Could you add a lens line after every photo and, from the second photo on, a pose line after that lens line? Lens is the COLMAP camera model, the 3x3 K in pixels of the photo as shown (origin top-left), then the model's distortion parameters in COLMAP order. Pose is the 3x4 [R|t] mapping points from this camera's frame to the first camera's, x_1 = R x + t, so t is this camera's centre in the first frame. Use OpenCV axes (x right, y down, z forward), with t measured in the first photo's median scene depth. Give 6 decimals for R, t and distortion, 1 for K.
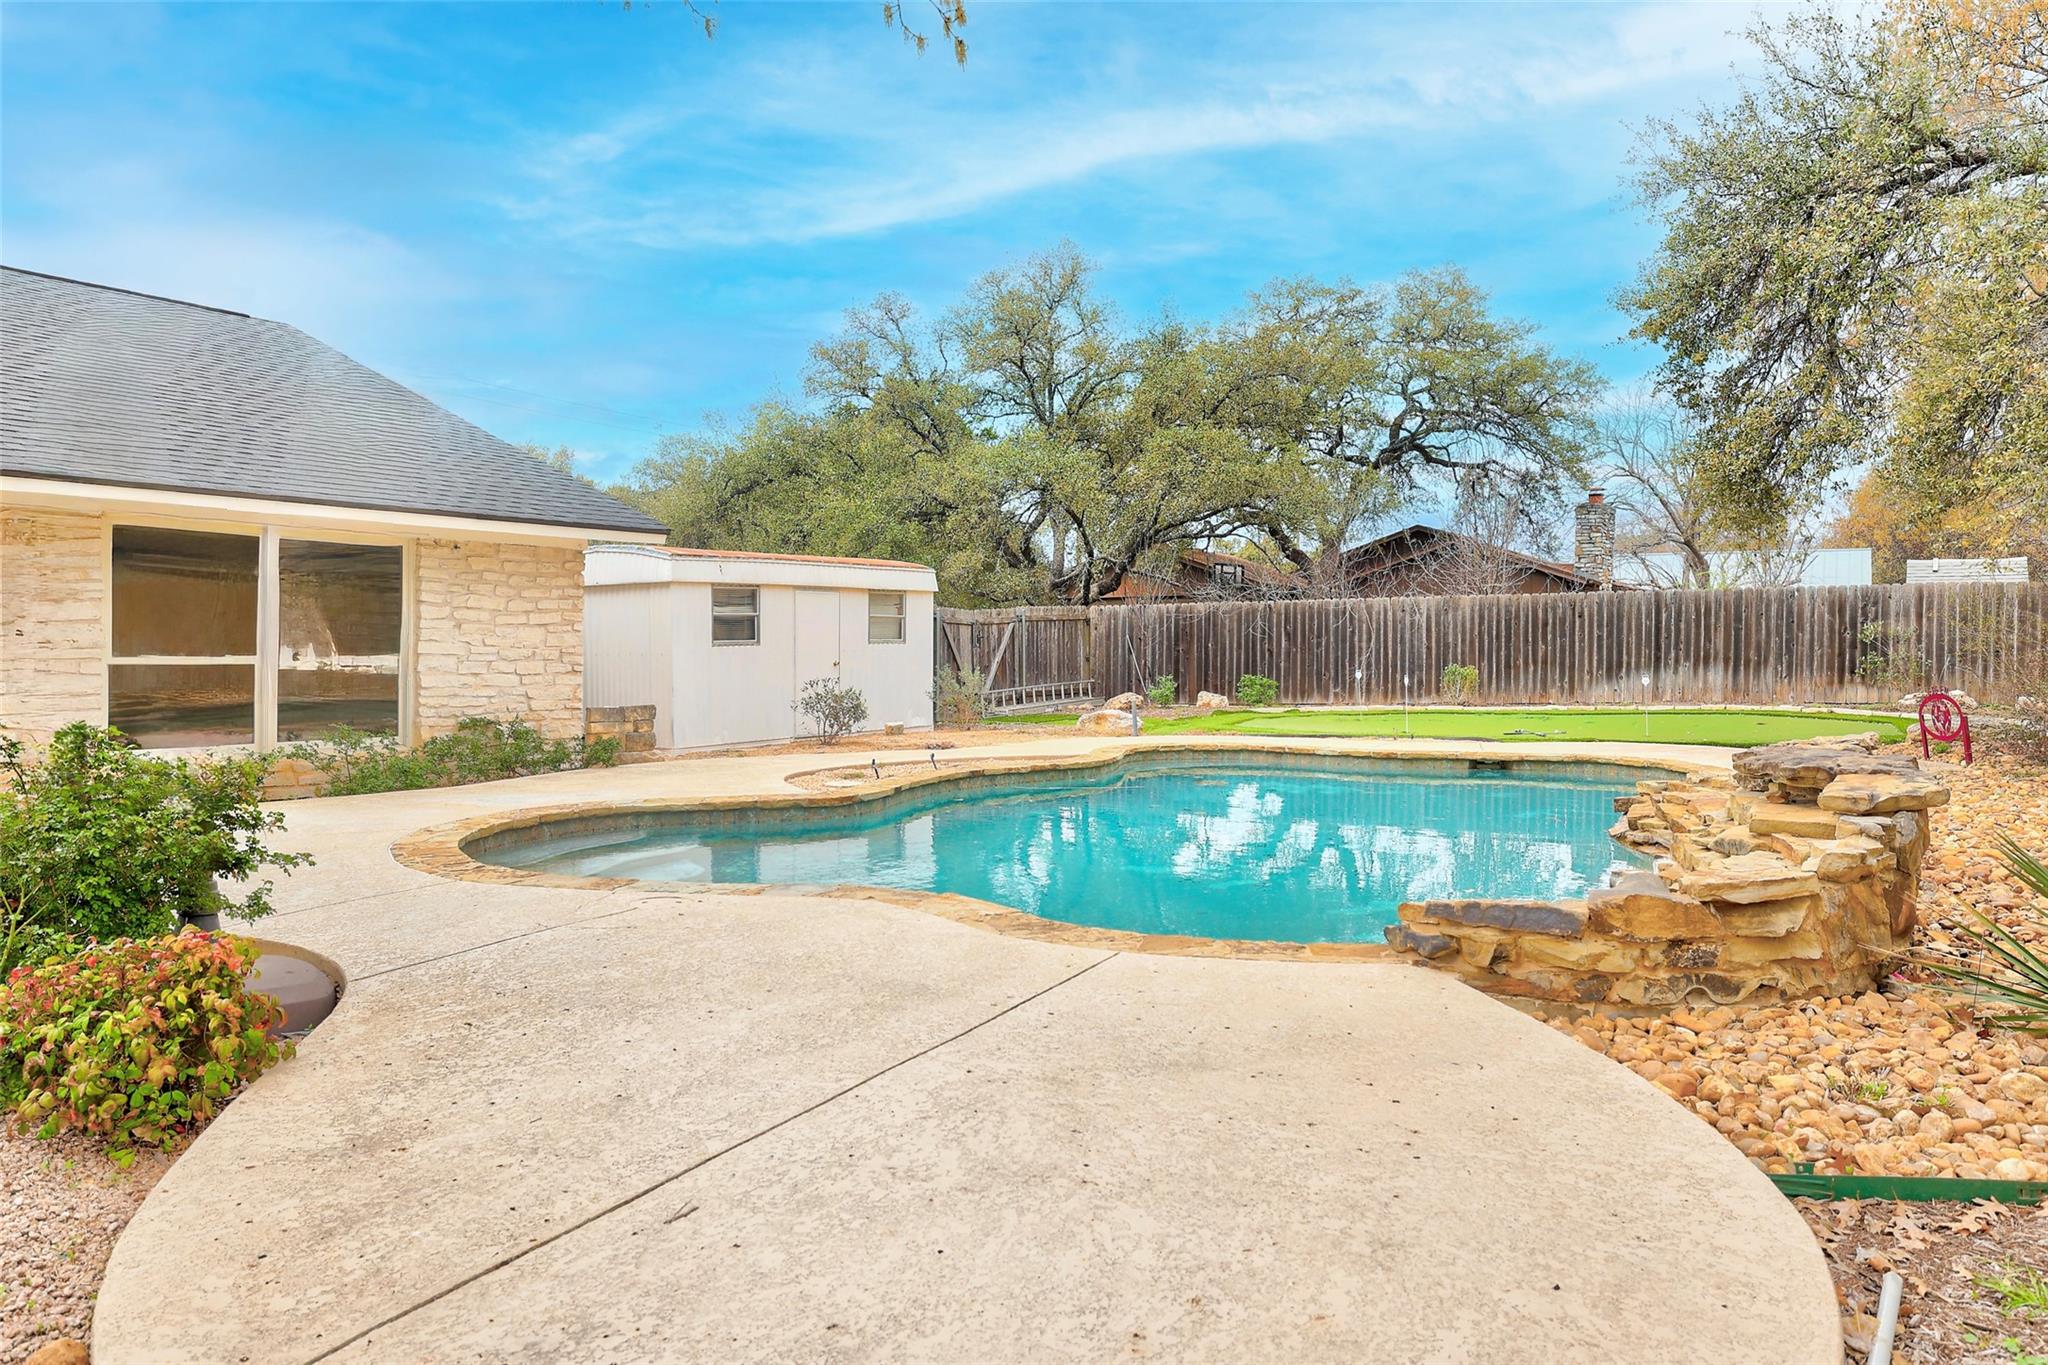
lens RADIAL K [[1430.1, 0, 1029.9], [0, 1430.1, 673.4], [0, 0, 1]] dist [-0.002843, -0.000106]
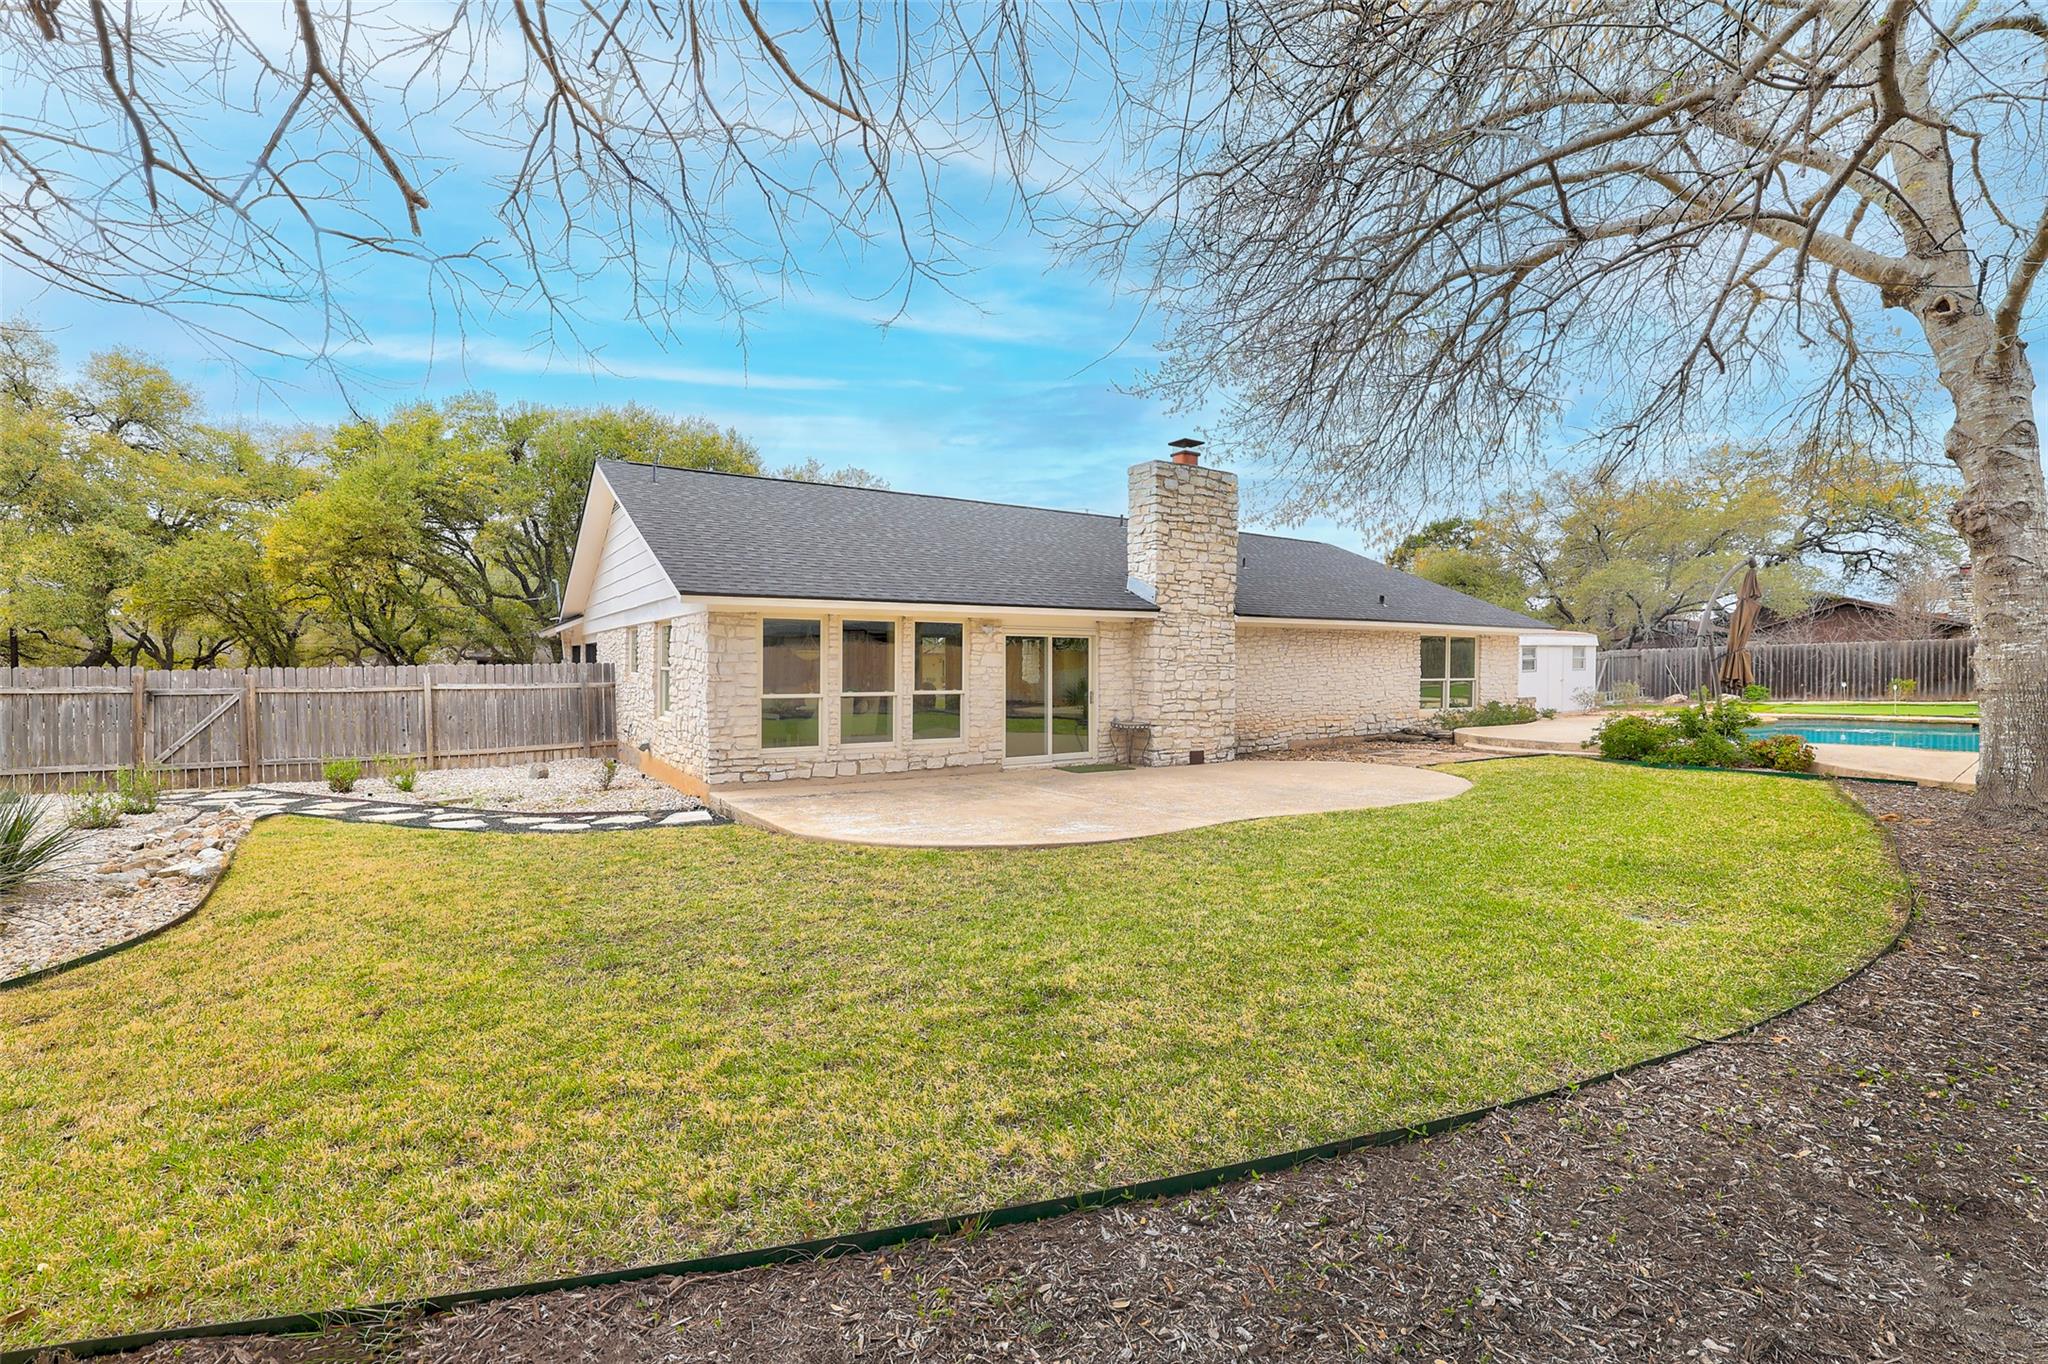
lens RADIAL K [[895.7, 0, 1007.4], [0, 895.7, 676.4], [0, 0, 1]] dist [-0.016060, 0.000473]
pose [[0.917636, -0.006387, -0.397369, -0.524419], [0.001488, 0.999919, -0.012636, 0.003909], [0.397418, 0.011004, 0.917572, -0.821629]]
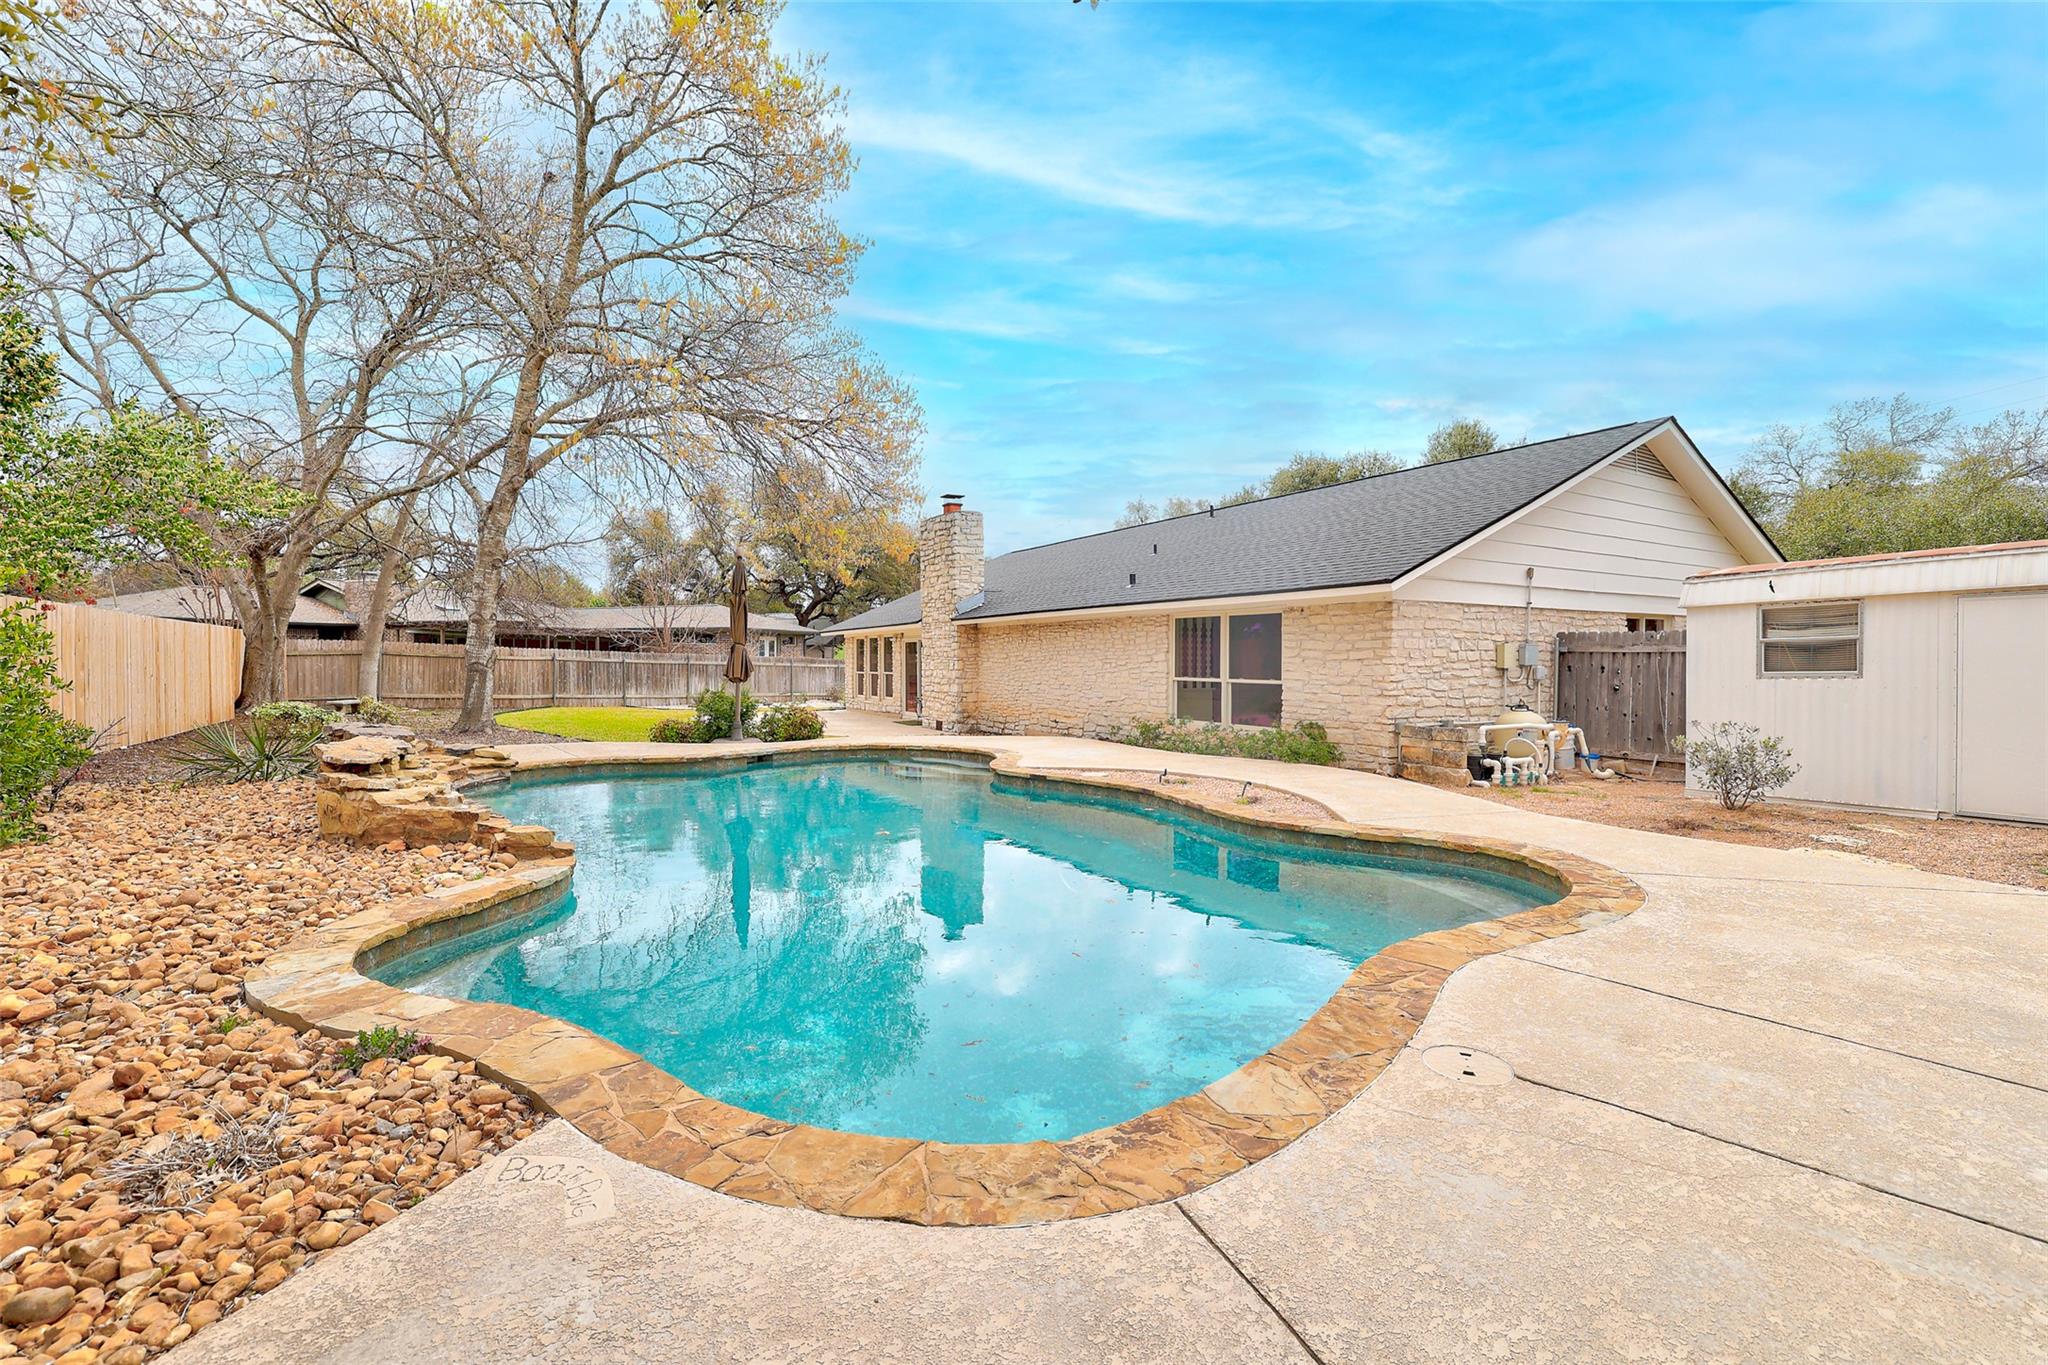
lens RADIAL K [[895.7, 0, 1039.4], [0, 895.7, 643.1], [0, 0, 1]] dist [-0.016060, 0.000473]
pose [[-0.421763, -0.023727, -0.906396, 0.551726], [-0.020776, 0.999648, -0.016501, -0.028689], [0.906468, 0.011872, -0.422107, 1.063289]]
